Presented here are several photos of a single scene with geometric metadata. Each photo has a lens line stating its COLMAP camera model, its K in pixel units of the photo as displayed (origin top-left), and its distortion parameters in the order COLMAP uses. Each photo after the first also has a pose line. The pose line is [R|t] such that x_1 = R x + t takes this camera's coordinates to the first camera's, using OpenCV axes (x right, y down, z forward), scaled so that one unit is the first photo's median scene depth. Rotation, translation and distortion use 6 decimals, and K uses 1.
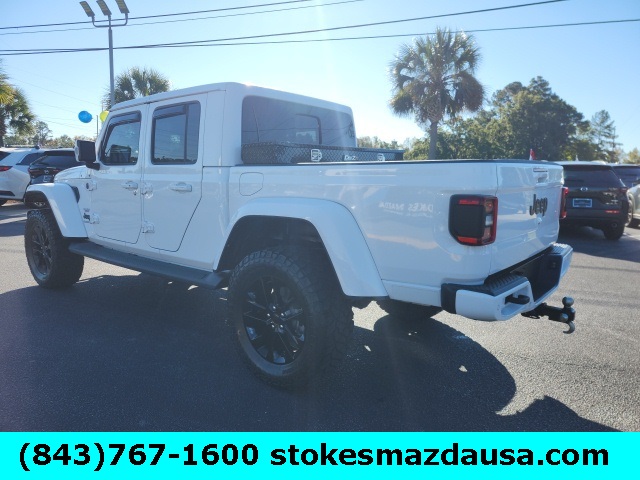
lens RADIAL K [[441.1, 0, 321.0], [0, 441.1, 241.0], [0, 0, 1]] dist [0.076924, -0.065871]
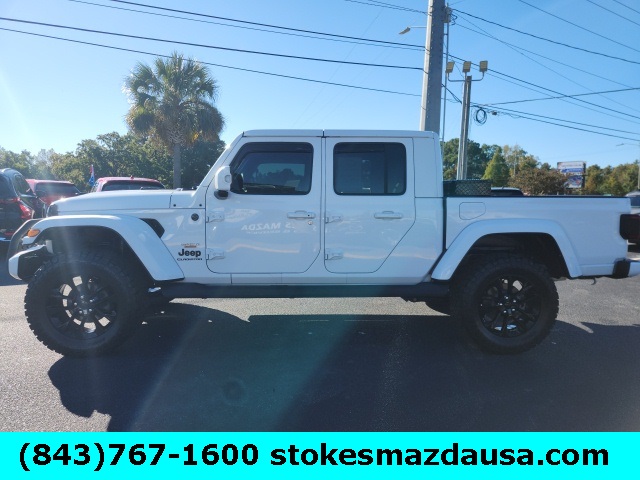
lens RADIAL K [[441.1, 0, 321.0], [0, 441.1, 241.0], [0, 0, 1]] dist [0.076924, -0.065871]
pose [[0.723755, -0.068714, 0.686627, -0.232383], [0.095816, 0.995398, -0.001382, -0.013034], [-0.683372, 0.066790, 0.727008, 0.054122]]
